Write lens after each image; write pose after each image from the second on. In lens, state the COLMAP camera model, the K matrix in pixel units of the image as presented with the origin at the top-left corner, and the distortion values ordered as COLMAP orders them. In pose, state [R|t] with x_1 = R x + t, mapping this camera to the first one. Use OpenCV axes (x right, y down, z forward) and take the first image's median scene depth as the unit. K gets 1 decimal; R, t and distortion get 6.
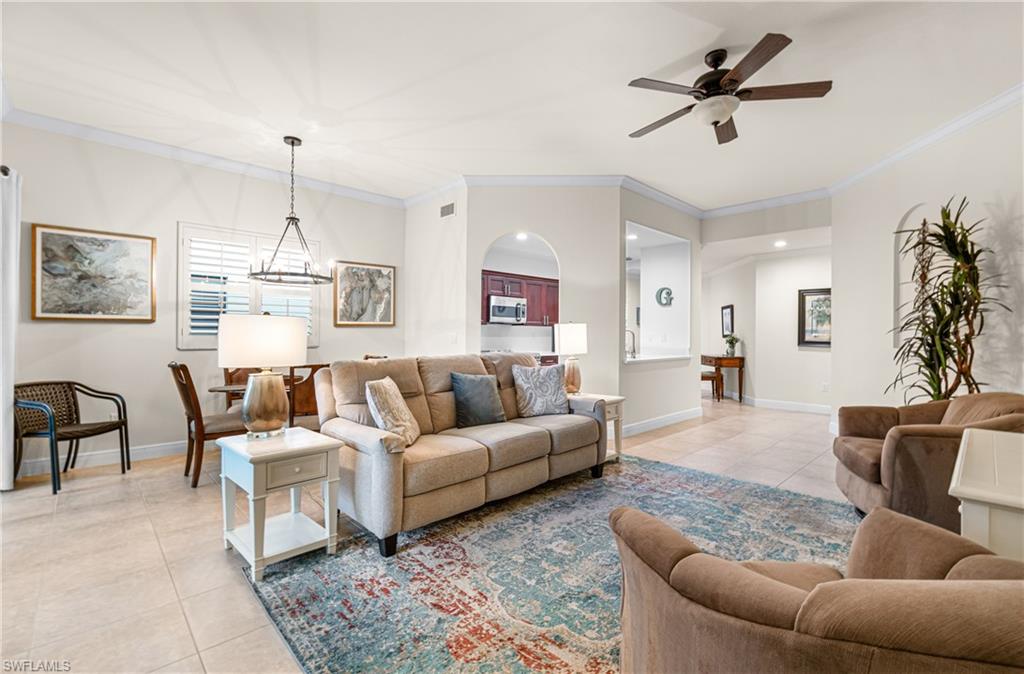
lens RADIAL K [[450.2, 0, 516.1], [0, 450.2, 333.4], [0, 0, 1]] dist [0.000029, -0.000151]
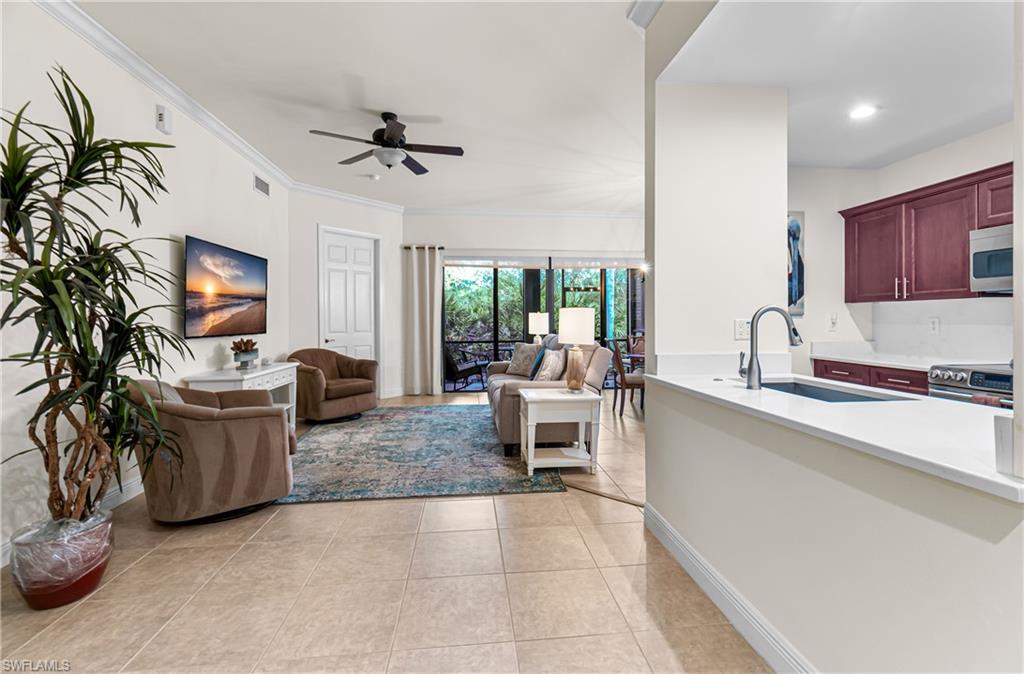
lens RADIAL K [[454.3, 0, 520.2], [0, 454.3, 319.7], [0, 0, 1]] dist [0.007369, 0.000161]
pose [[-0.603640, -0.001100, -0.797257, 0.957887], [0.003625, 0.999985, -0.004124, 0.003770], [0.797249, -0.005379, -0.603627, 1.577097]]
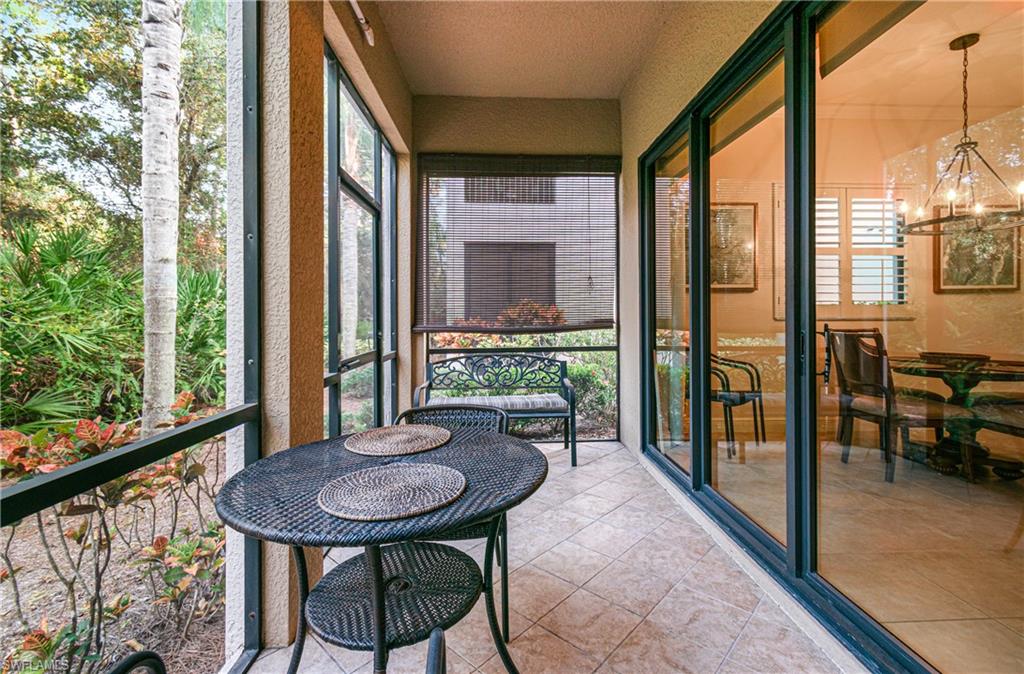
lens RADIAL K [[457.6, 0, 516.7], [0, 457.6, 314.4], [0, 0, 1]] dist [0.001827, -0.000461]
pose [[0.751685, -0.006564, -0.659490, -0.595224], [0.005603, 0.999978, -0.003566, 0.028795], [0.659499, -0.001015, 0.751705, -0.075309]]
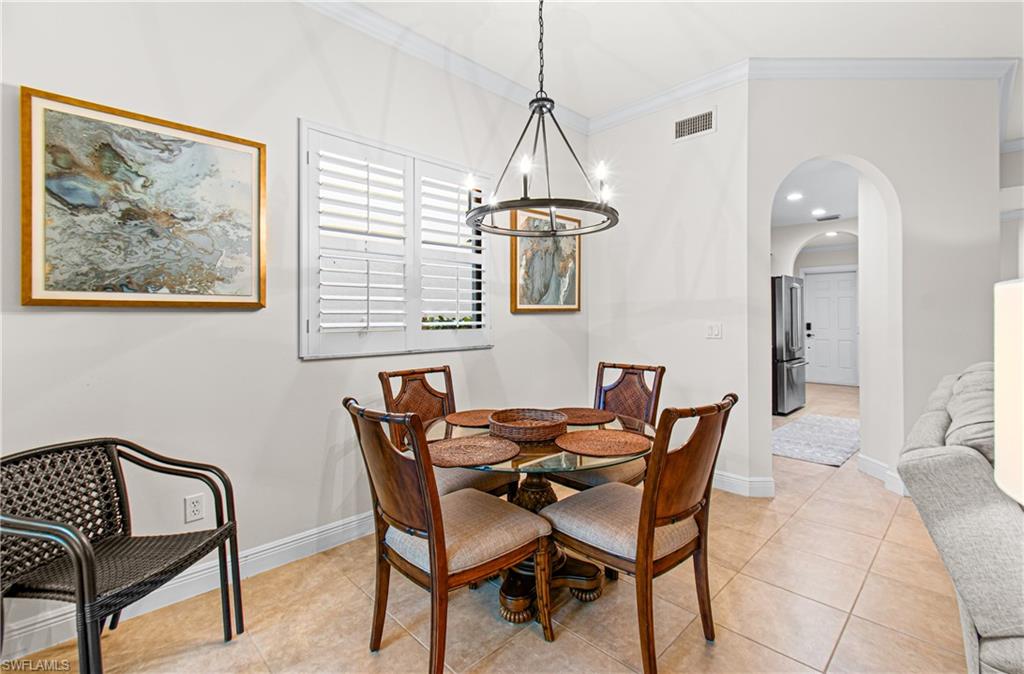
lens RADIAL K [[457.6, 0, 516.7], [0, 457.6, 314.4], [0, 0, 1]] dist [0.001827, -0.000461]
pose [[0.999862, -0.005942, 0.015494, -0.570352], [0.005974, 0.999980, -0.002013, -0.016947], [-0.015482, 0.002105, 0.999878, 0.517402]]
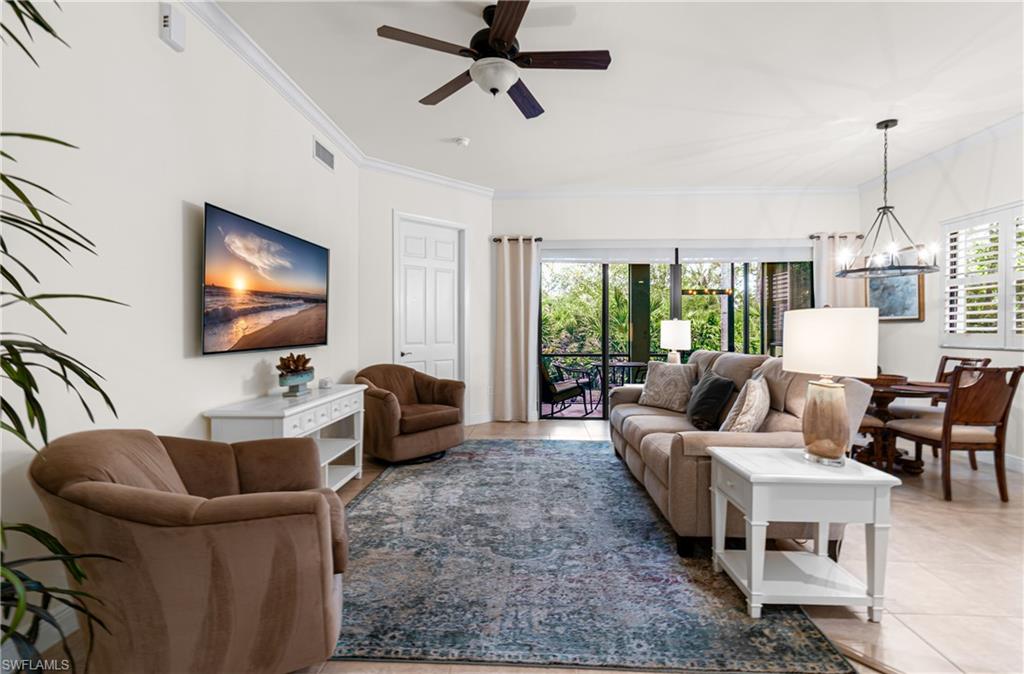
lens RADIAL K [[457.3, 0, 516.9], [0, 457.3, 330.3], [0, 0, 1]] dist [0.000571, -0.000216]
pose [[-0.723033, -0.002020, -0.690811, 0.756313], [-0.001694, 0.999998, -0.001151, 0.001733], [0.690812, 0.000338, -0.723035, 1.233185]]
